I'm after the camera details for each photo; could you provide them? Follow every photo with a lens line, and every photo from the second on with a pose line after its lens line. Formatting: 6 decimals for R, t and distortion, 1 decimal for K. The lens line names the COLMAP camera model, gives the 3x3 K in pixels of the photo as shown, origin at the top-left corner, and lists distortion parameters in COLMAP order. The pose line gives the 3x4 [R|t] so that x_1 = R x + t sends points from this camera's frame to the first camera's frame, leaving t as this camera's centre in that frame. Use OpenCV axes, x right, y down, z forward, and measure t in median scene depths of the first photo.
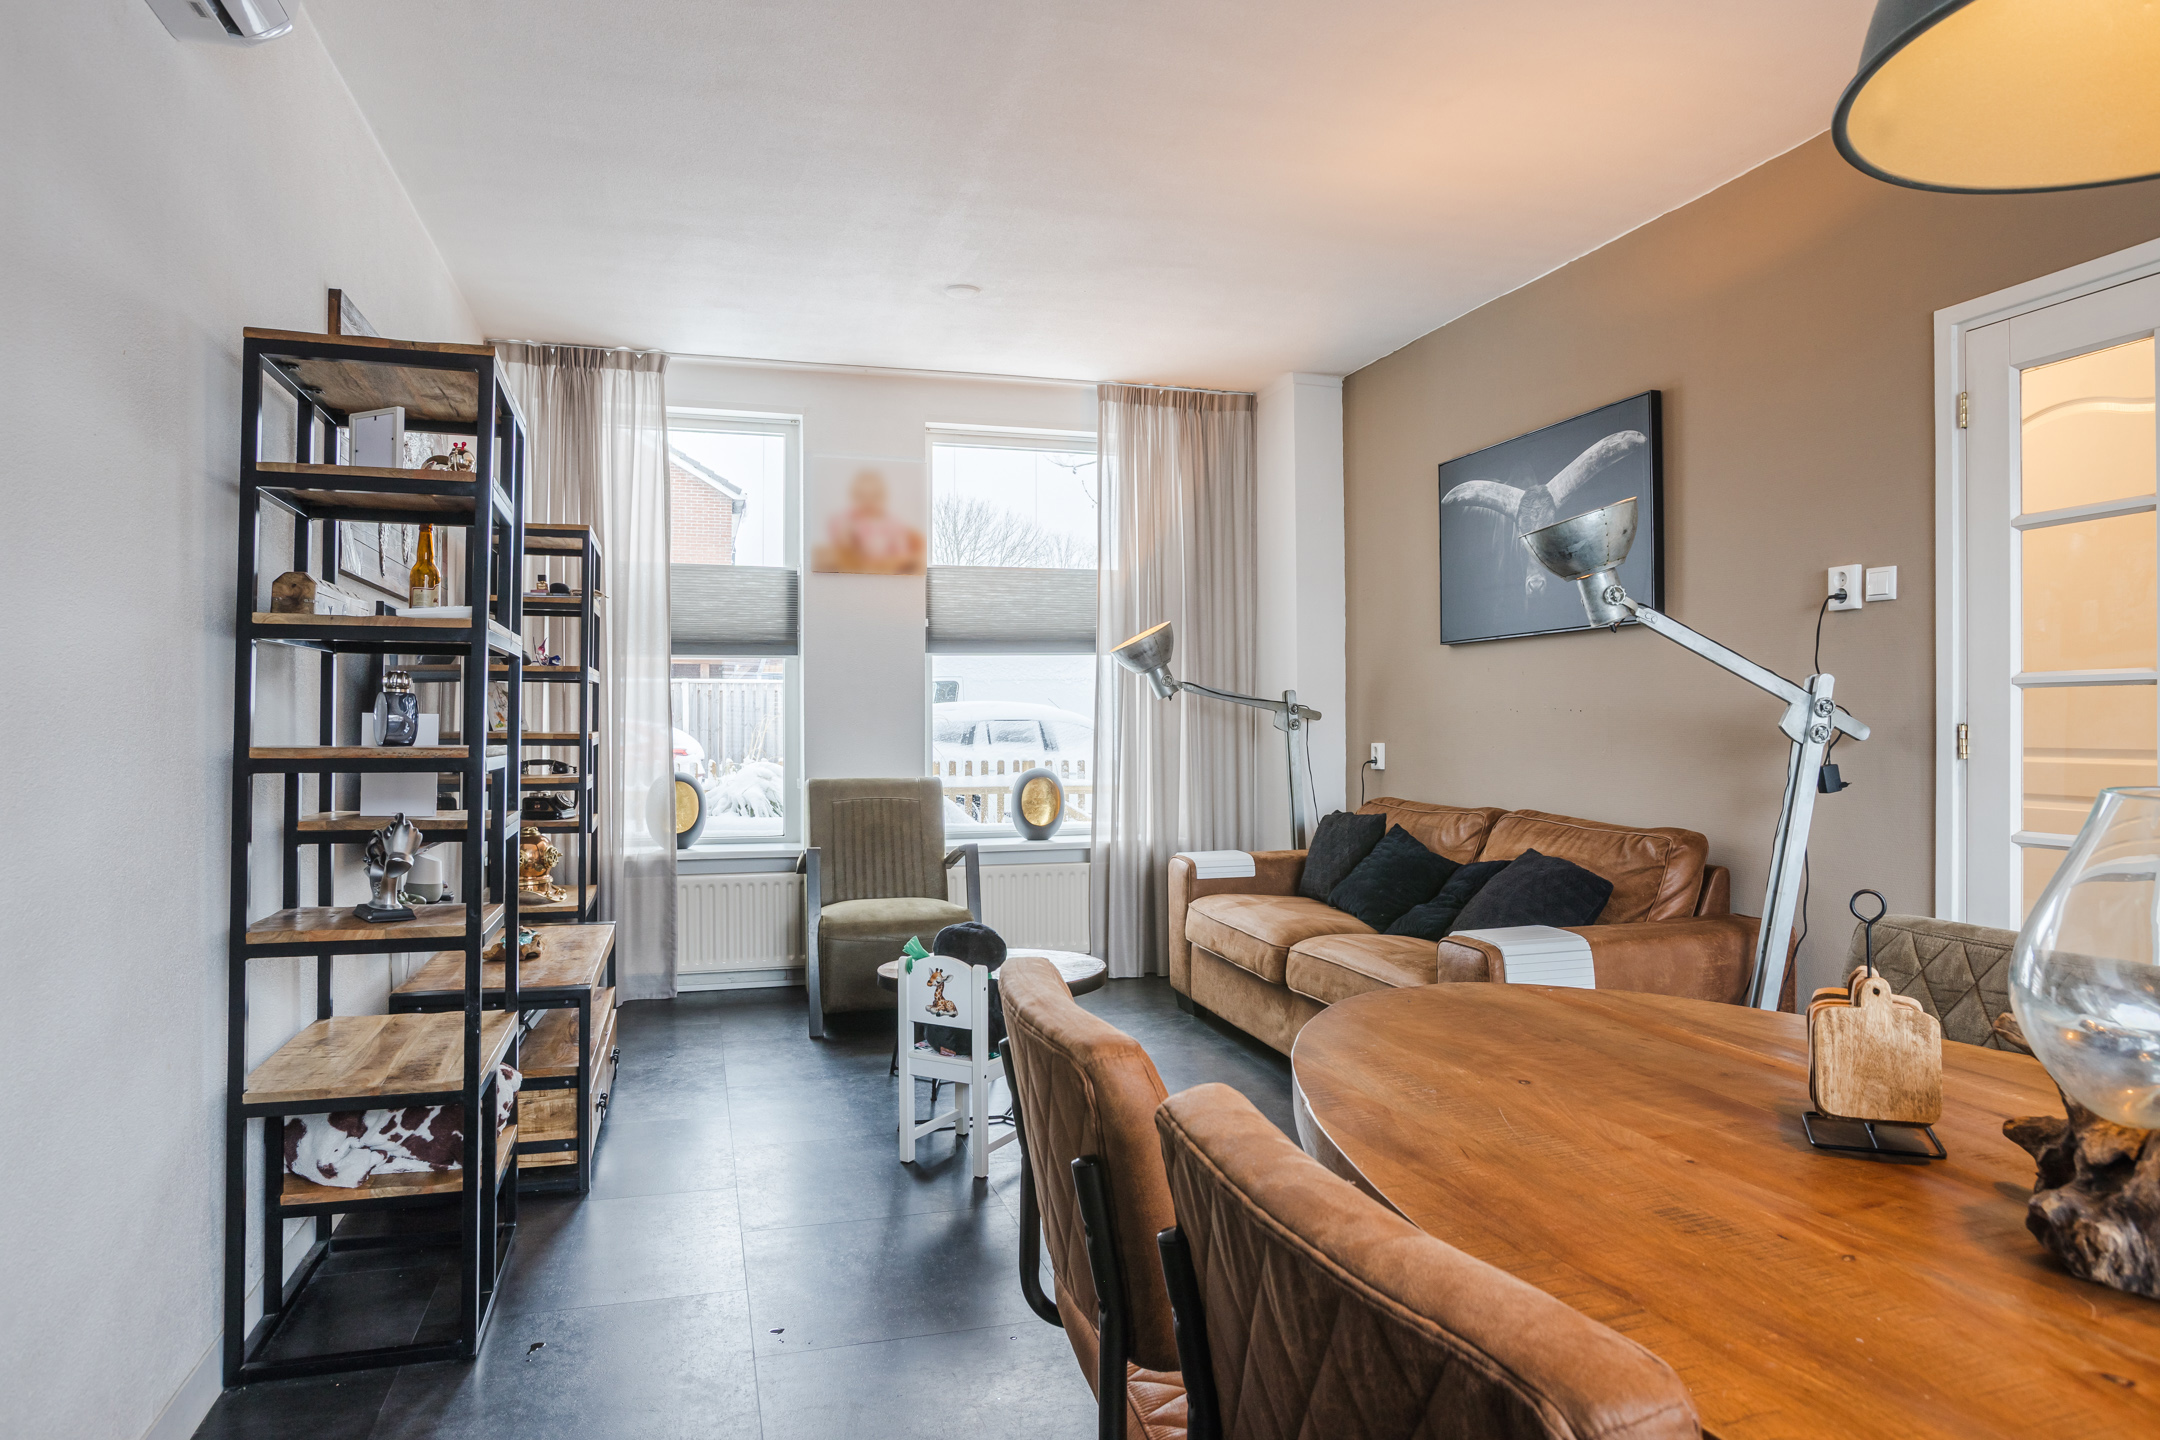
lens RADIAL K [[1339.5, 0, 1093.5], [0, 1339.5, 723.7], [0, 0, 1]] dist [-0.007301, -0.000176]
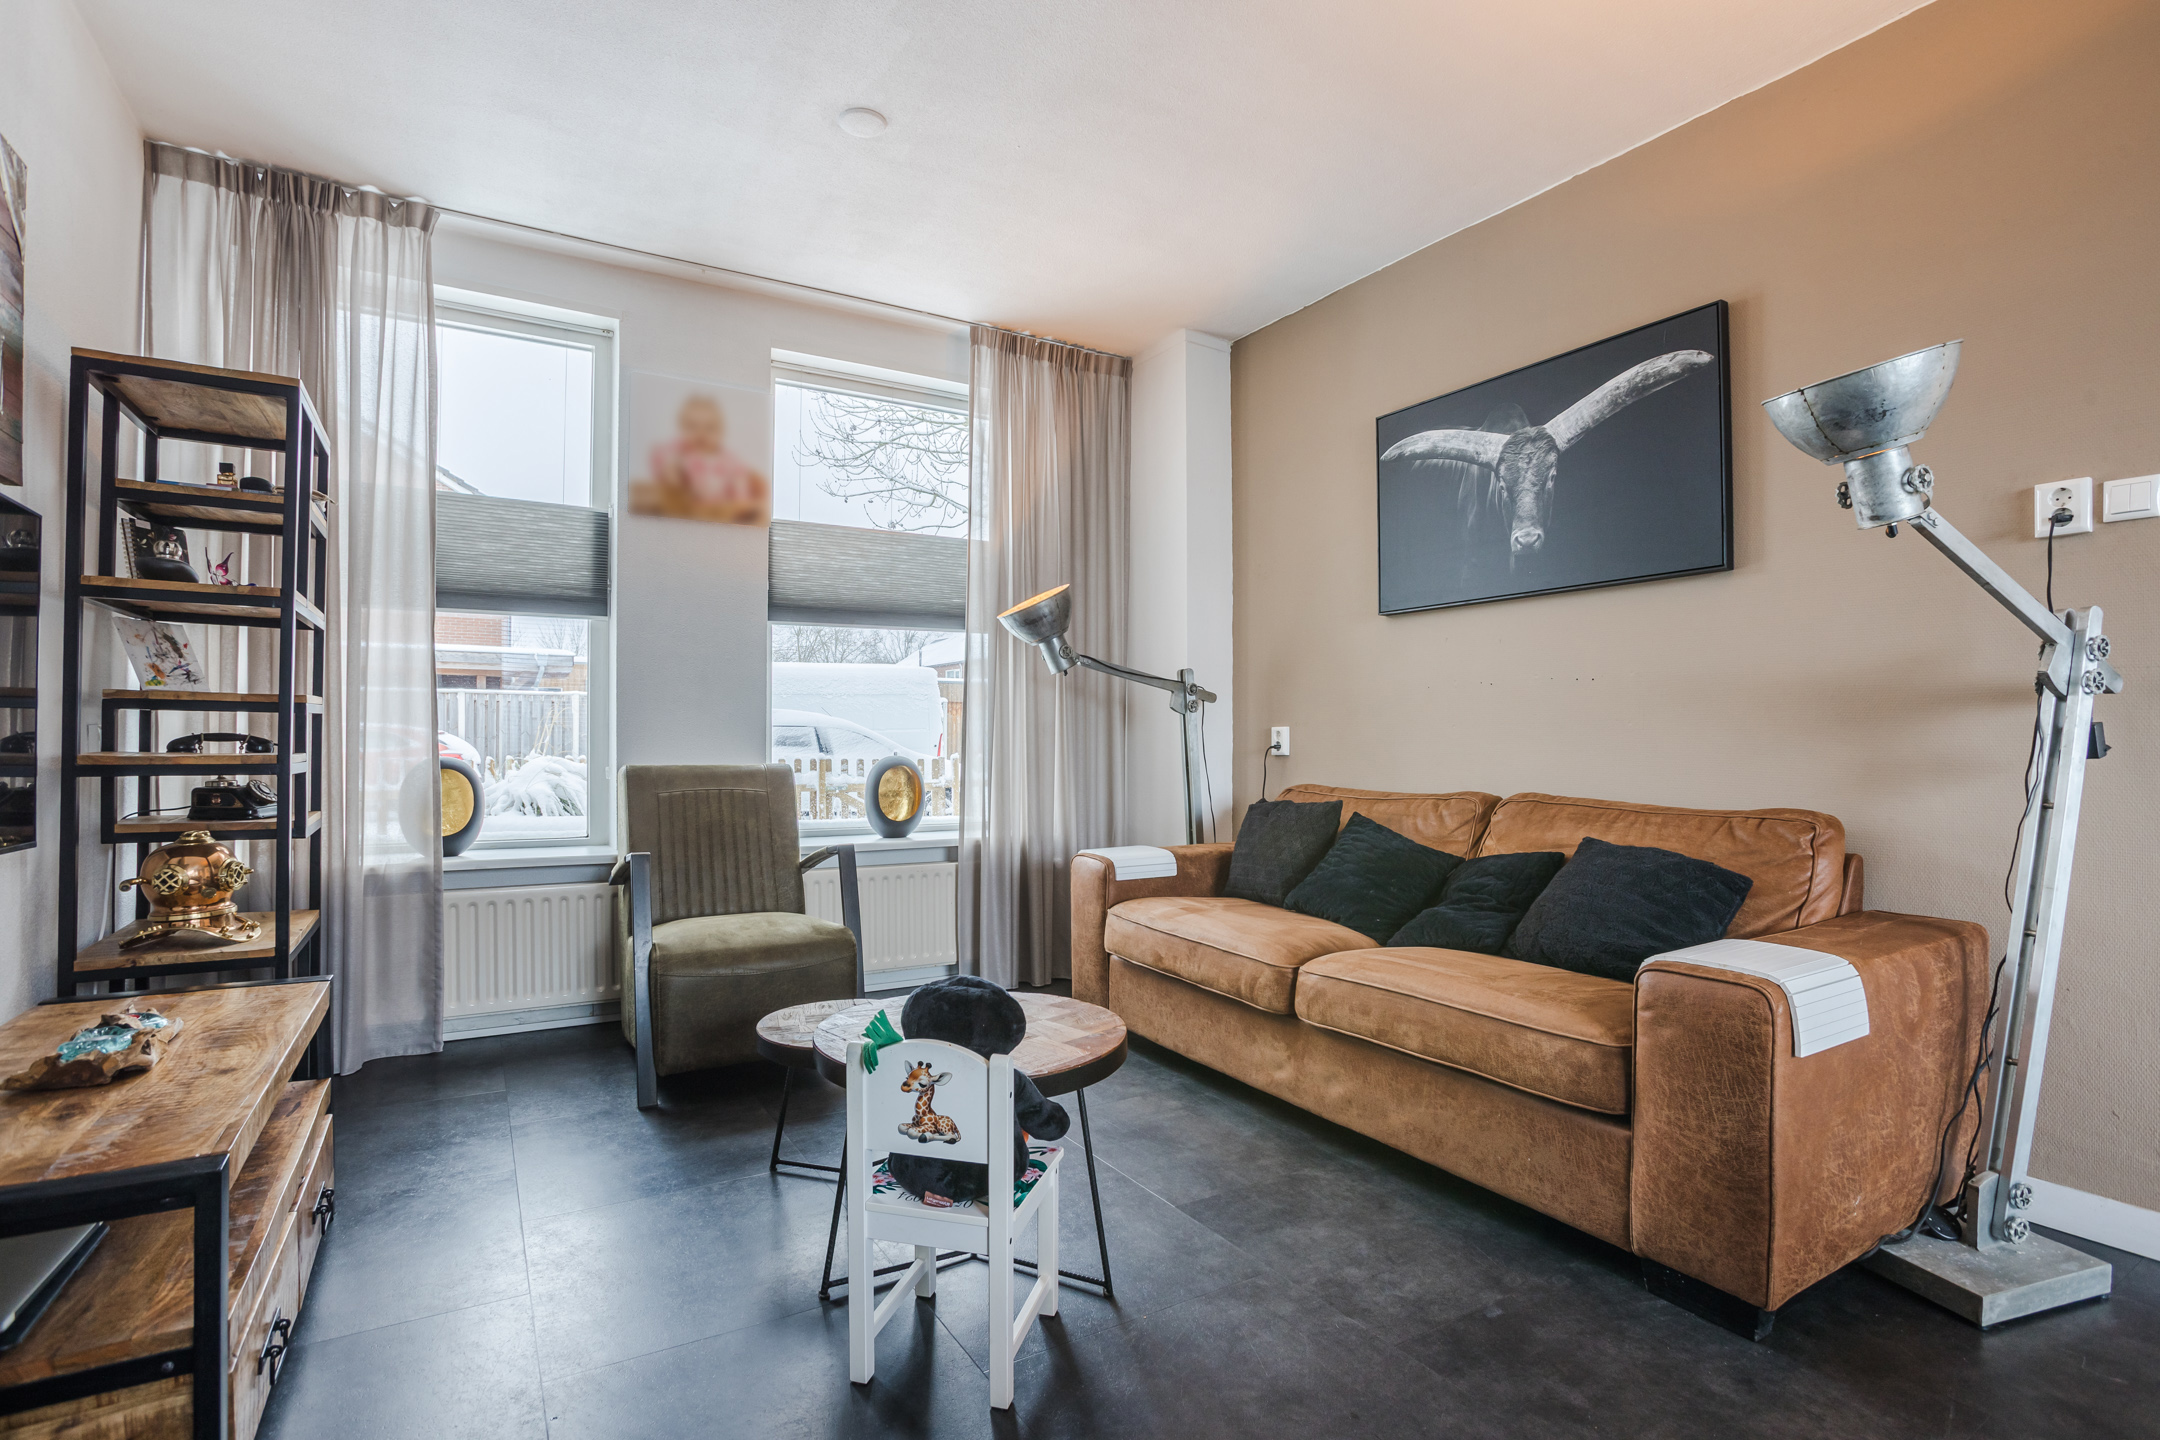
lens RADIAL K [[1033.7, 0, 1082.6], [0, 1033.7, 745.4], [0, 0, 1]] dist [-0.042446, 0.013384]
pose [[0.968614, 0.004312, 0.248533, -0.108730], [-0.004745, 0.999988, 0.001142, 0.029443], [-0.248525, -0.002286, 0.968623, 0.369916]]
